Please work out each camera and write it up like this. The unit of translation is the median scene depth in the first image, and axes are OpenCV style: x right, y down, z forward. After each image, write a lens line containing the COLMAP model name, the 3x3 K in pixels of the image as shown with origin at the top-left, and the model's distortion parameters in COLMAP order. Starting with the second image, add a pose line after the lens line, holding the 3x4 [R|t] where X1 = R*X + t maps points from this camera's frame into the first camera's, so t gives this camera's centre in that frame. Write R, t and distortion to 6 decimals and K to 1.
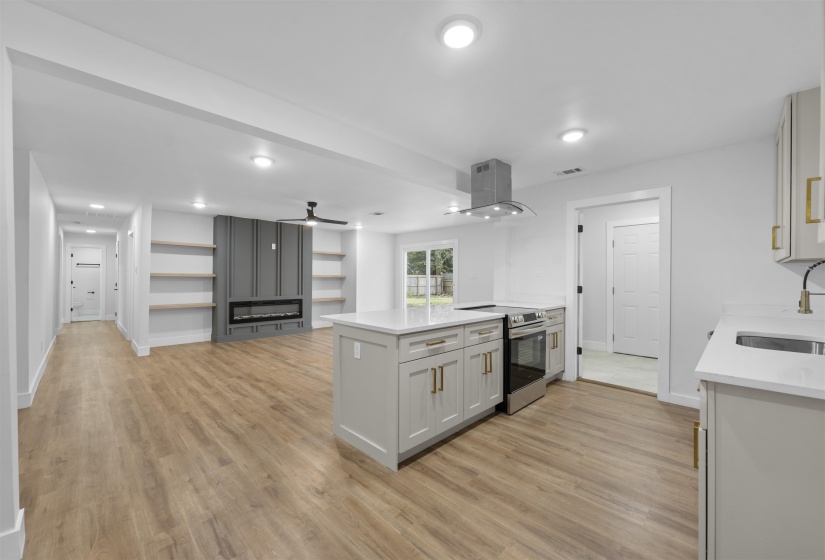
lens RADIAL K [[330.3, 0, 411.5], [0, 330.3, 278.2], [0, 0, 1]] dist [-0.000111, -0.000086]
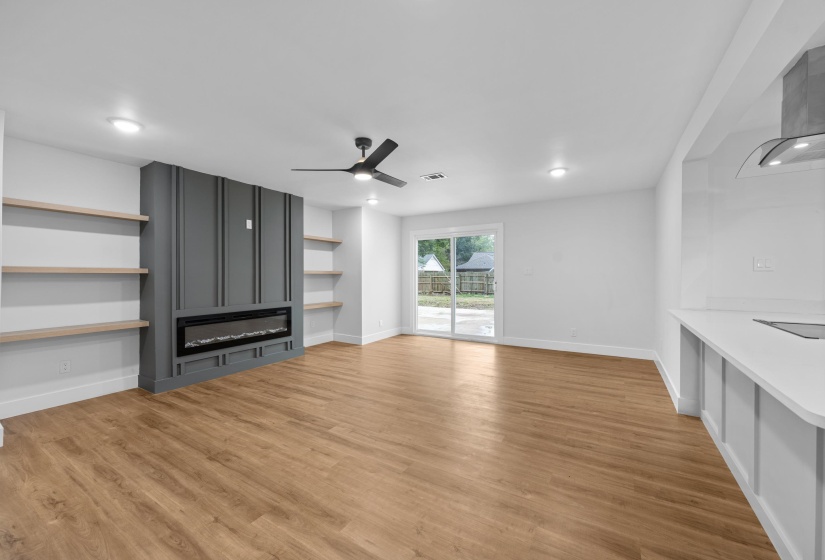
lens RADIAL K [[330.3, 0, 411.5], [0, 330.3, 278.2], [0, 0, 1]] dist [-0.000111, -0.000086]
pose [[0.973539, -0.007352, 0.228402, -0.279902], [0.005021, 0.999929, 0.010786, 0.000091], [-0.228465, -0.009354, 0.973507, 0.346633]]
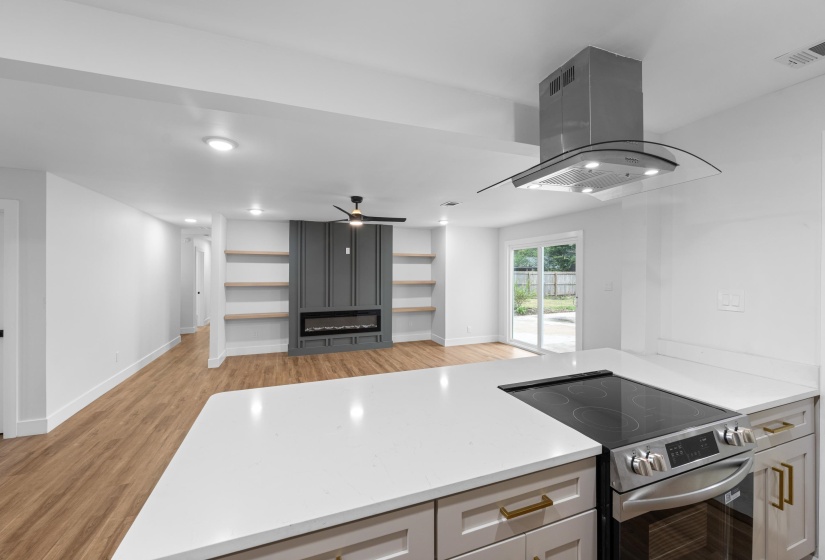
lens RADIAL K [[332.7, 0, 408.2], [0, 332.7, 272.4], [0, 0, 1]] dist [0.000547, -0.000088]
pose [[0.911934, -0.004283, -0.410315, 0.108718], [0.004498, 0.999990, -0.000442, -0.038588], [0.410312, -0.001442, 0.911944, 0.261146]]
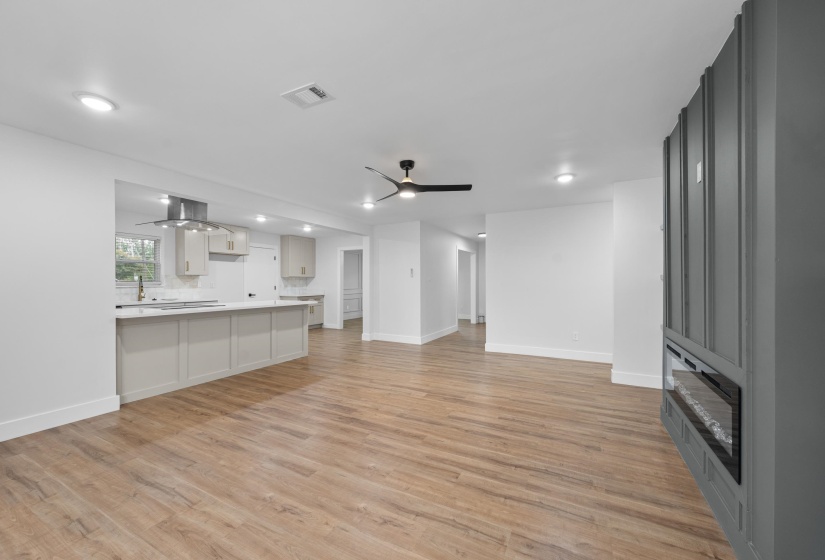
lens RADIAL K [[330.3, 0, 411.5], [0, 330.3, 278.2], [0, 0, 1]] dist [-0.000111, -0.000086]
pose [[-0.954982, -0.005364, -0.296616, -0.096976], [-0.002054, 0.999932, -0.011471, -0.000043], [0.296658, -0.010345, -0.954928, 1.280919]]
